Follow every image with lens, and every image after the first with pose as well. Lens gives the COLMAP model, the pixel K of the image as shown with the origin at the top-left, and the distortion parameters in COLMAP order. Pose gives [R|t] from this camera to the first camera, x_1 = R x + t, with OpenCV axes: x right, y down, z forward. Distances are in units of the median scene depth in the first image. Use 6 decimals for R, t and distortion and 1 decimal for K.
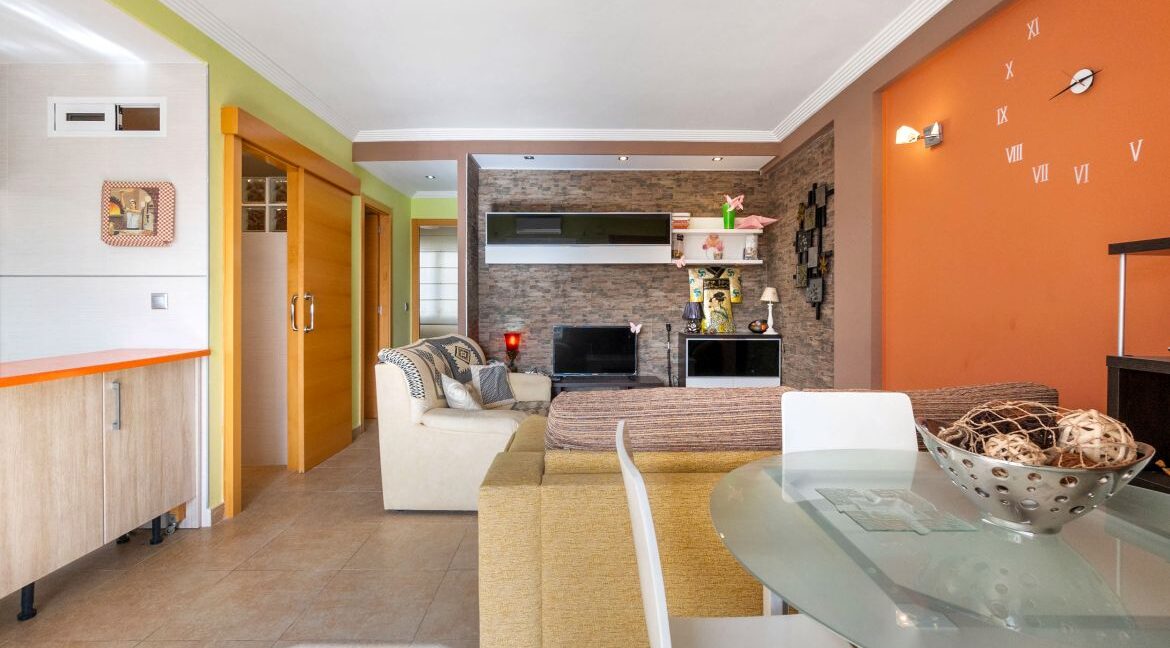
lens RADIAL K [[516.2, 0, 581.9], [0, 516.2, 304.2], [0, 0, 1]] dist [0.001920, 0.000097]
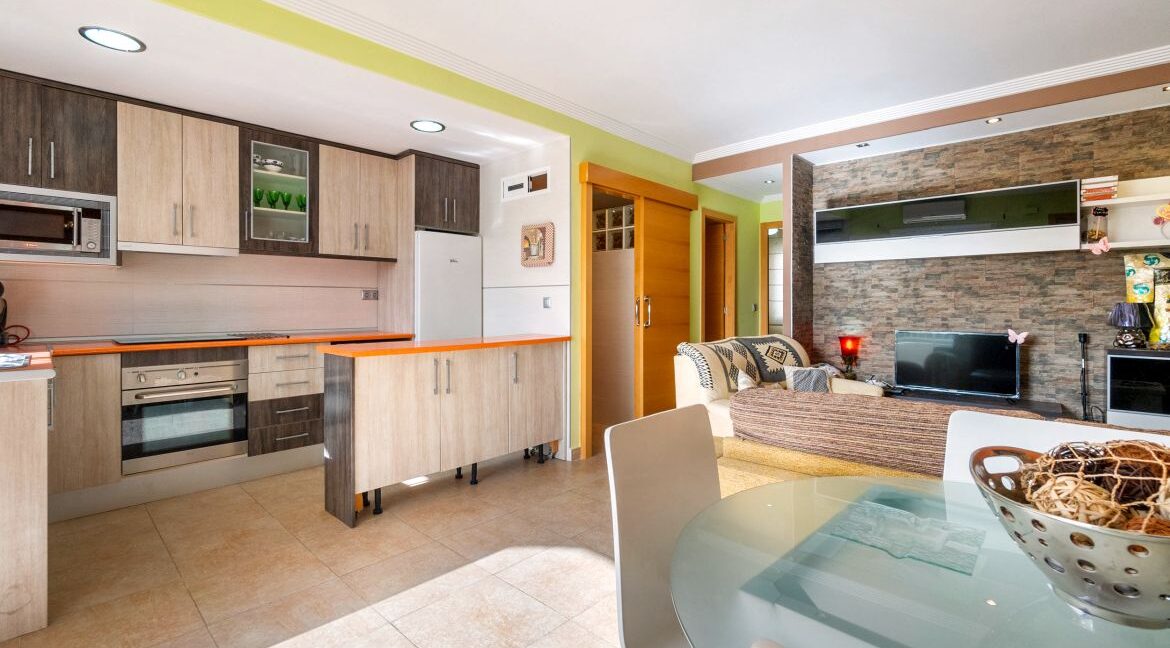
lens RADIAL K [[516.2, 0, 581.9], [0, 516.2, 304.2], [0, 0, 1]] dist [0.001920, 0.000097]
pose [[0.724261, 0.001104, -0.689525, 0.162405], [-0.002299, 0.999997, -0.000815, -0.000221], [0.689522, 0.002176, 0.724261, -0.005089]]
